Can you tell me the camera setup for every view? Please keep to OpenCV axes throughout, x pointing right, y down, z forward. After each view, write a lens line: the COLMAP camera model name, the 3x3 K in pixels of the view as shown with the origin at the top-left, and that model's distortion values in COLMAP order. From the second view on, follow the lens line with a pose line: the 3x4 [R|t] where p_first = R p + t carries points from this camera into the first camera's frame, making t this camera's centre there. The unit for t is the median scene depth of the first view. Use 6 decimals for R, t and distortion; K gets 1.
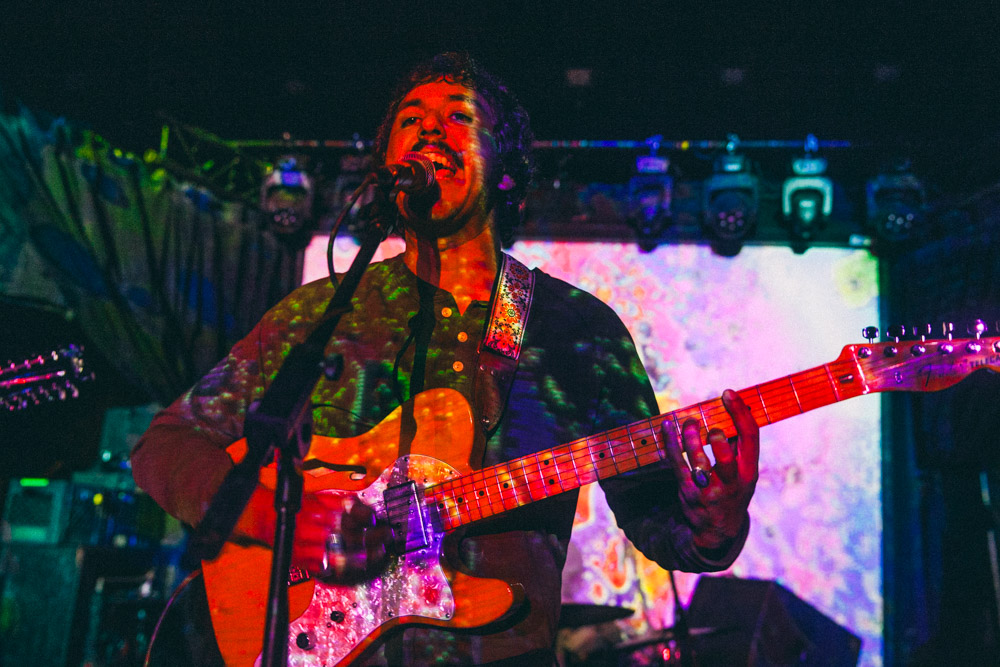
lens RADIAL K [[1015.4, 0, 503.7], [0, 1015.4, 329.3], [0, 0, 1]] dist [0.035975, 0.000000]
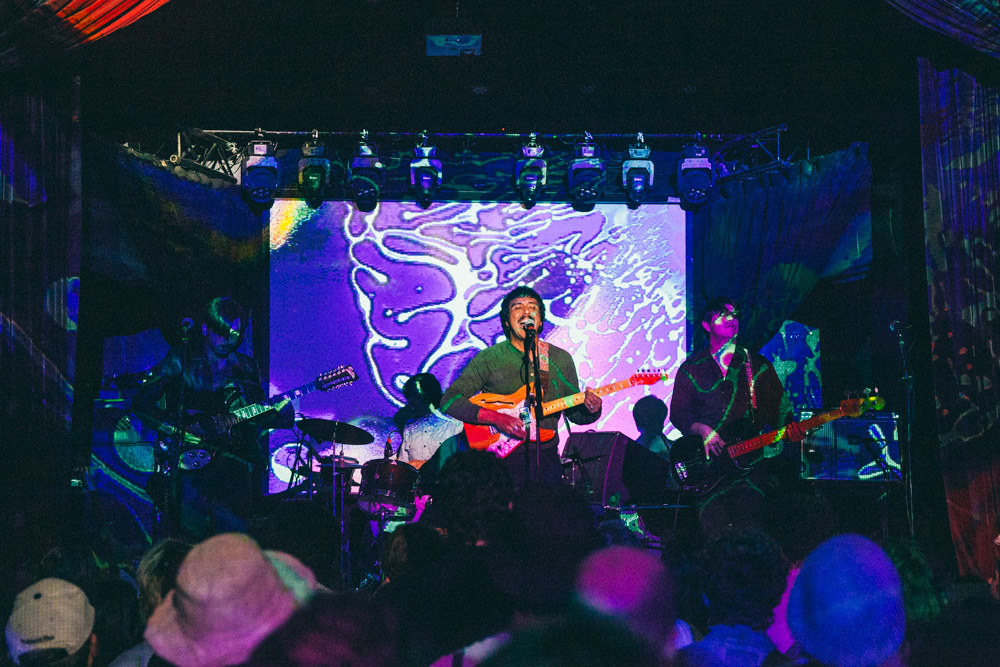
lens RADIAL K [[1551.6, 0, 509.1], [0, 1551.6, 338.0], [0, 0, 1]] dist [0.084149, 0.000000]
pose [[0.980869, -0.052882, 0.187351, -0.305414], [0.020911, 0.985450, 0.168676, -0.273191], [-0.193545, -0.161531, 0.967702, -1.127516]]
